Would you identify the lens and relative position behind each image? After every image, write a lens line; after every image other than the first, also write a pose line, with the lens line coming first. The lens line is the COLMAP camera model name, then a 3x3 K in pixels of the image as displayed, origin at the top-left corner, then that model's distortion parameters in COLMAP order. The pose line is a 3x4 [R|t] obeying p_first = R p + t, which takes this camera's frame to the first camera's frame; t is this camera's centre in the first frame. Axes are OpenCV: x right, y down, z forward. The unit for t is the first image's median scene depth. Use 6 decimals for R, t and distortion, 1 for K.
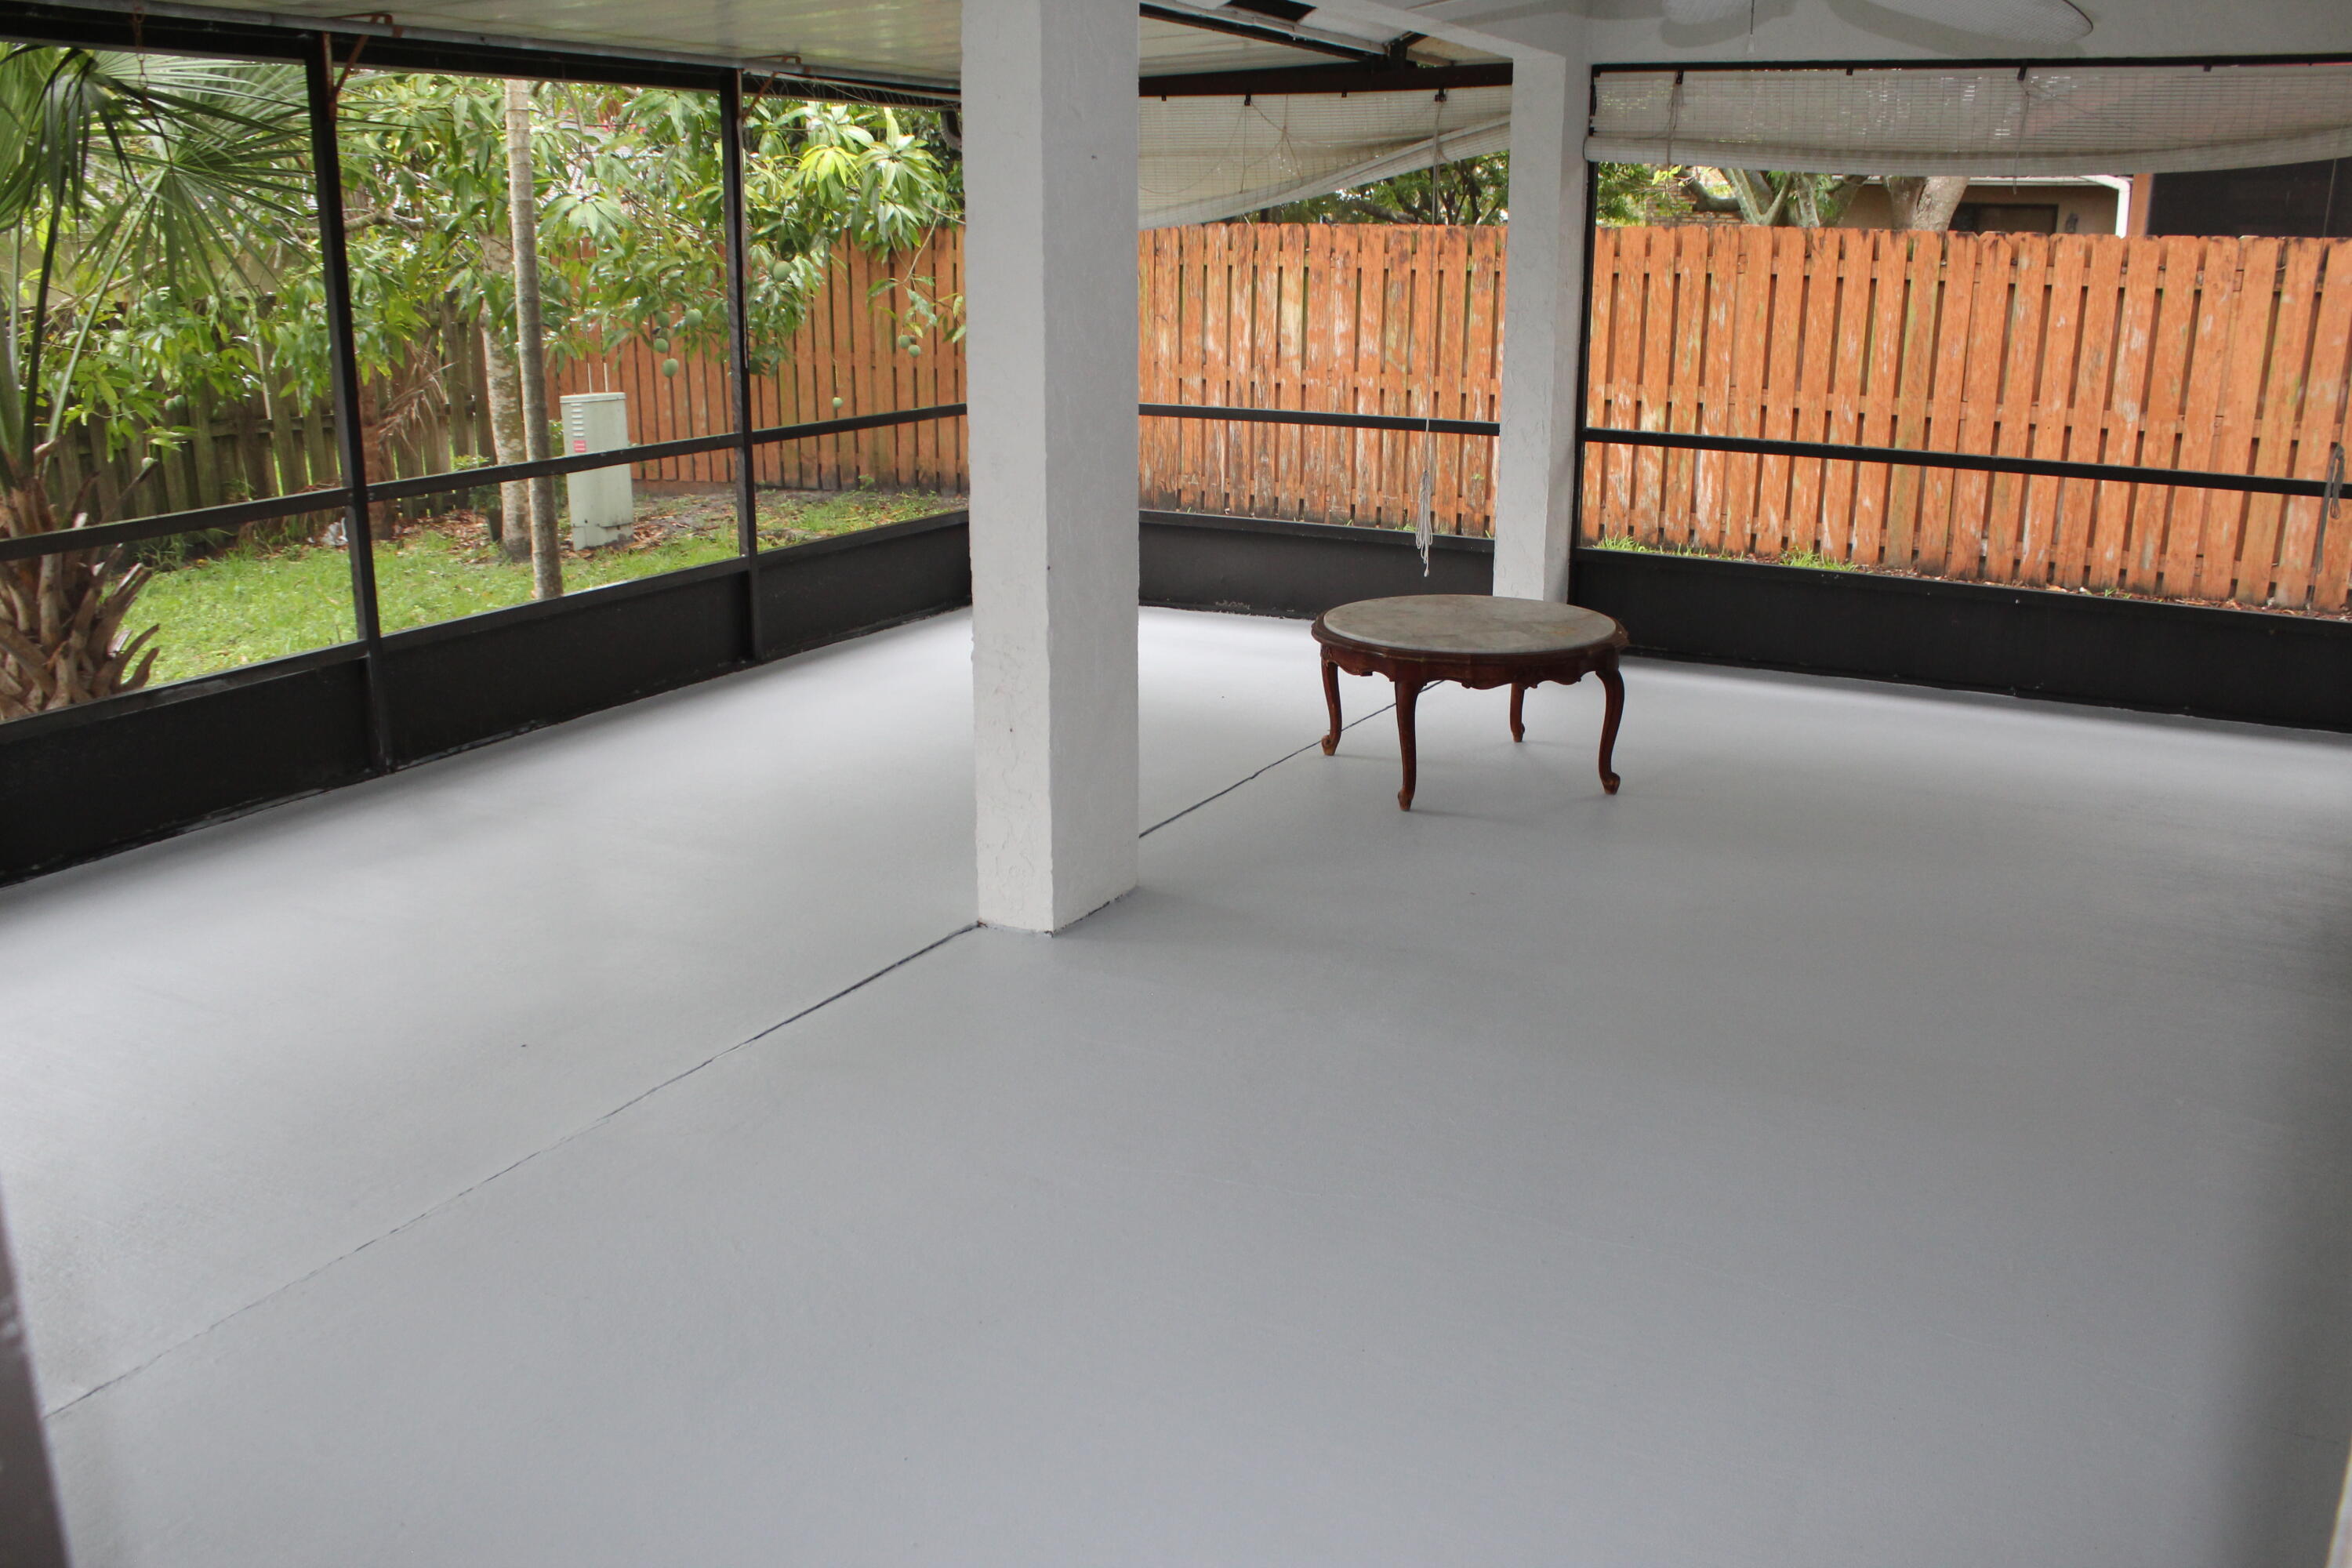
lens RADIAL K [[1979.6, 0, 1176.0], [0, 1979.6, 784.0], [0, 0, 1]] dist [-0.118650, 0.008535]
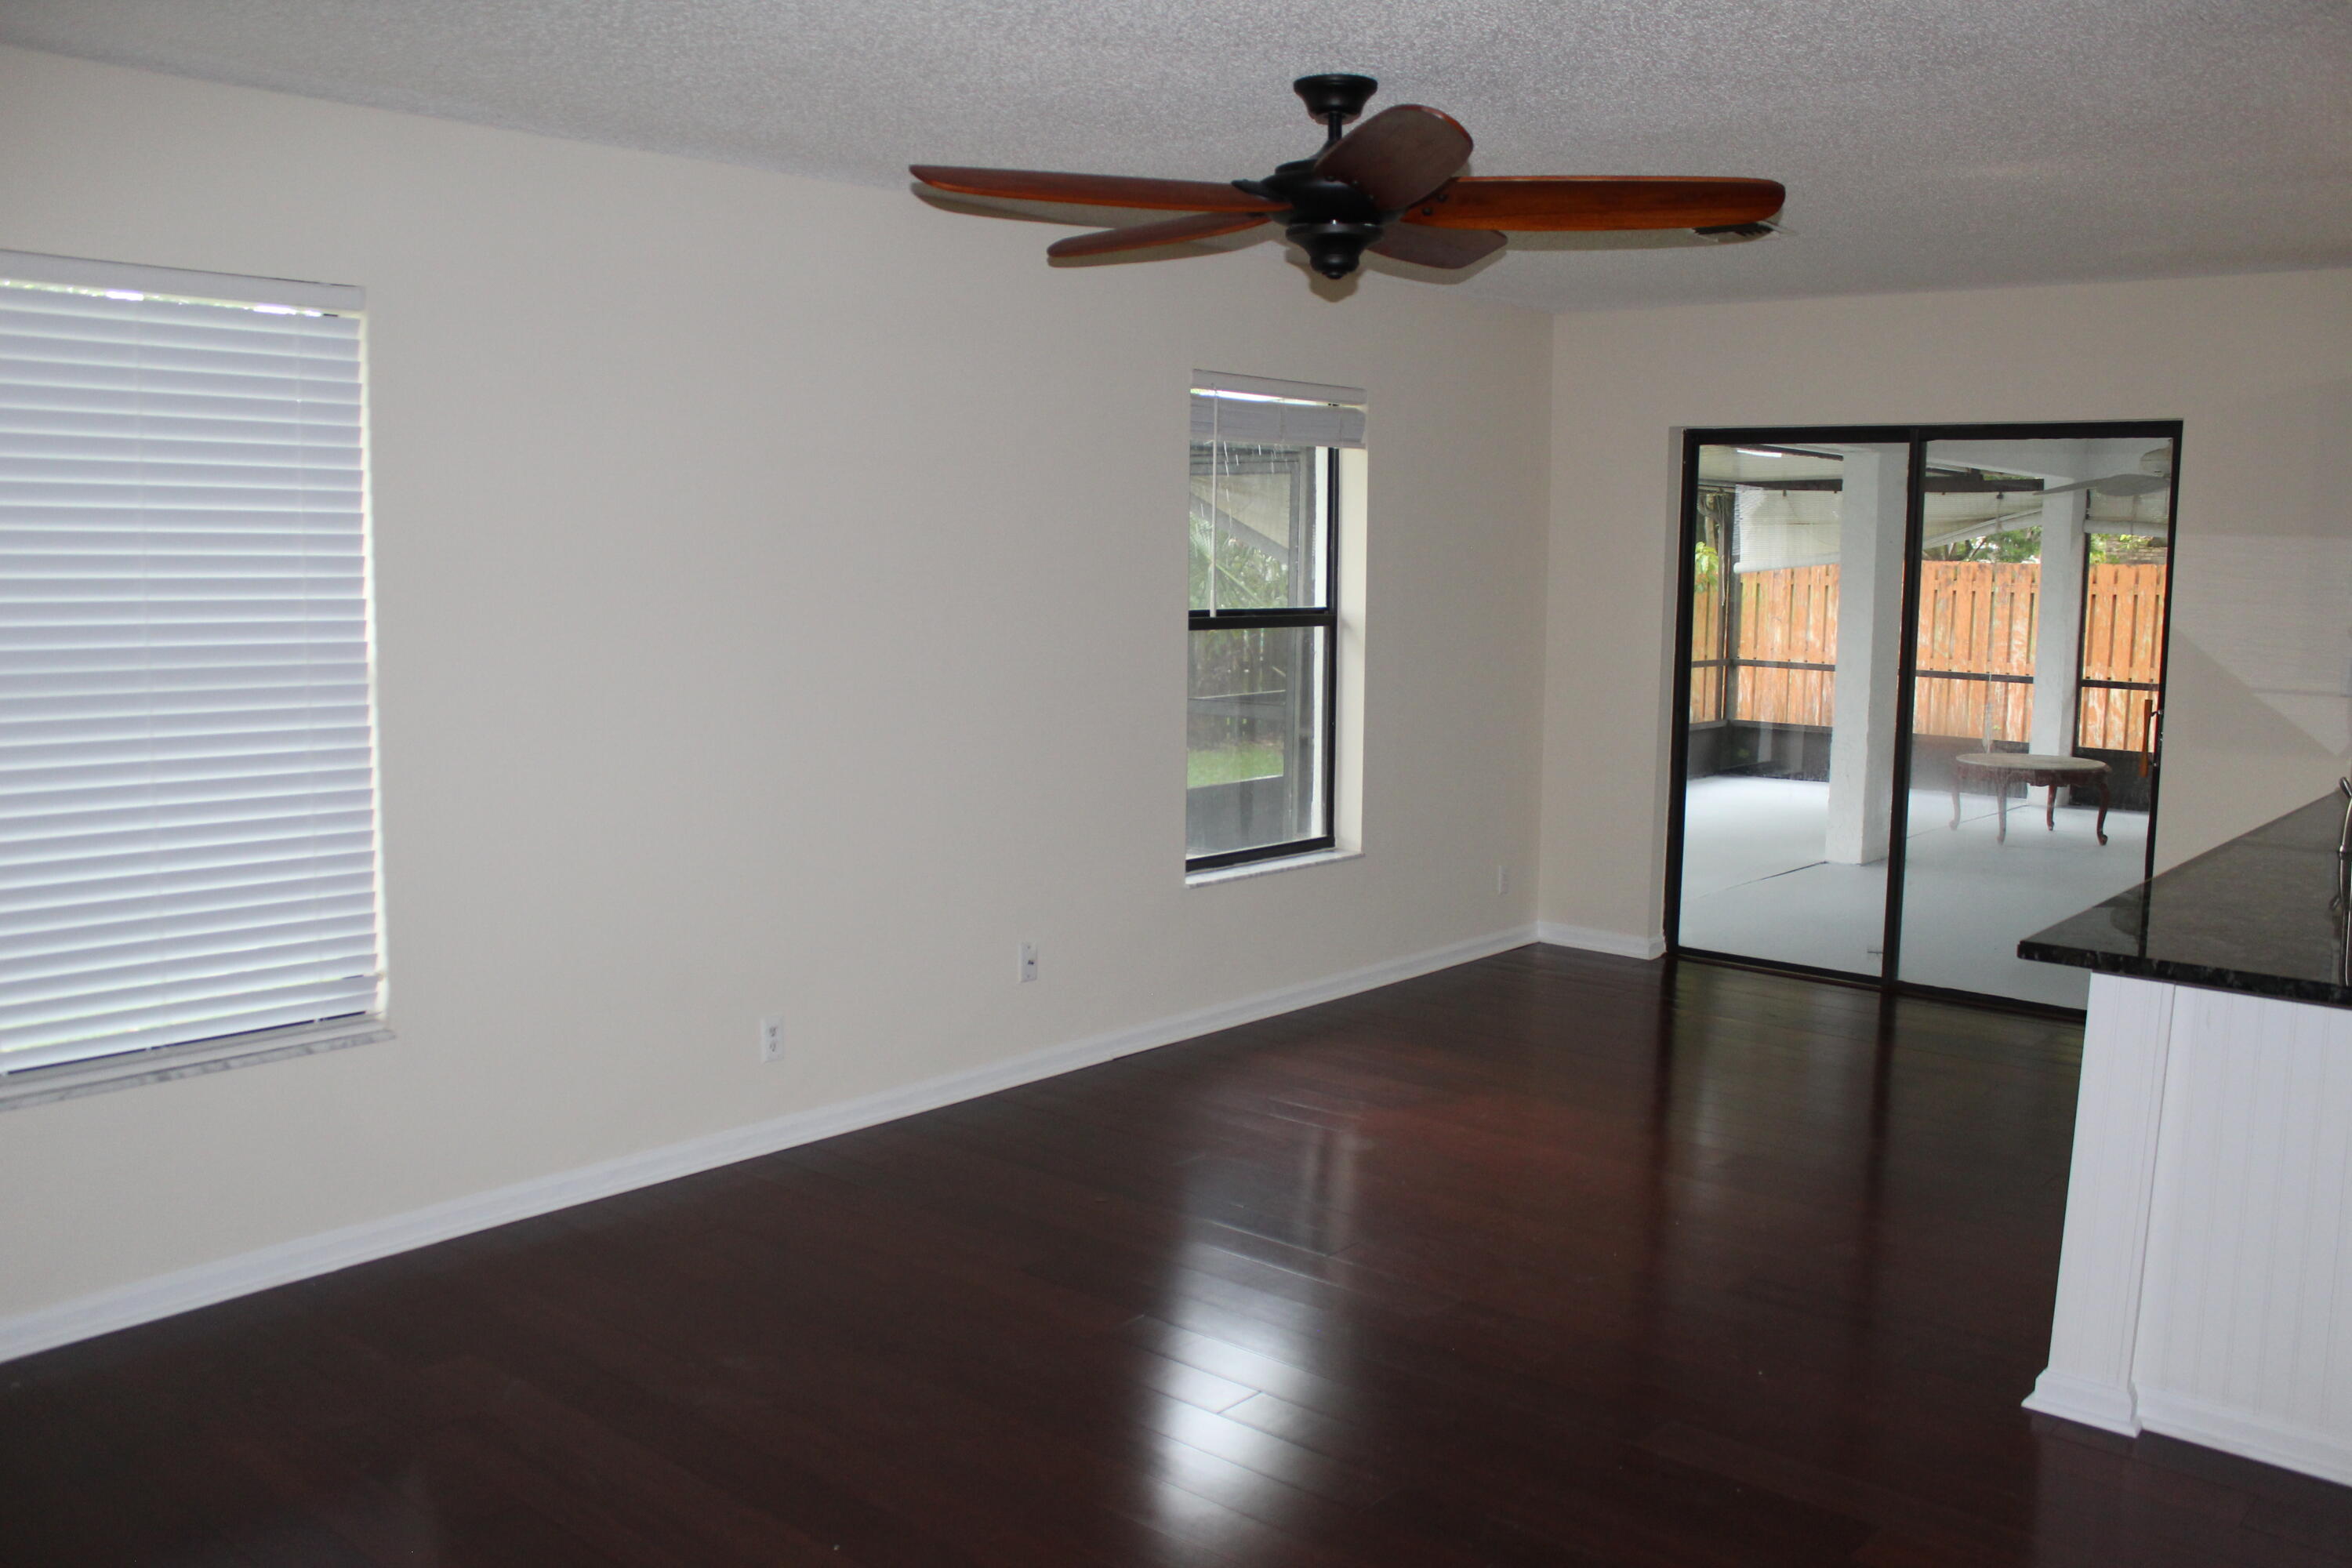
lens RADIAL K [[1979.6, 0, 1176.0], [0, 1979.6, 784.0], [0, 0, 1]] dist [-0.118650, 0.008535]
pose [[0.976669, 0.036609, -0.211607, -0.171496], [-0.068603, 0.986919, -0.145892, 0.173097], [0.203498, 0.157005, 0.966405, -0.653350]]
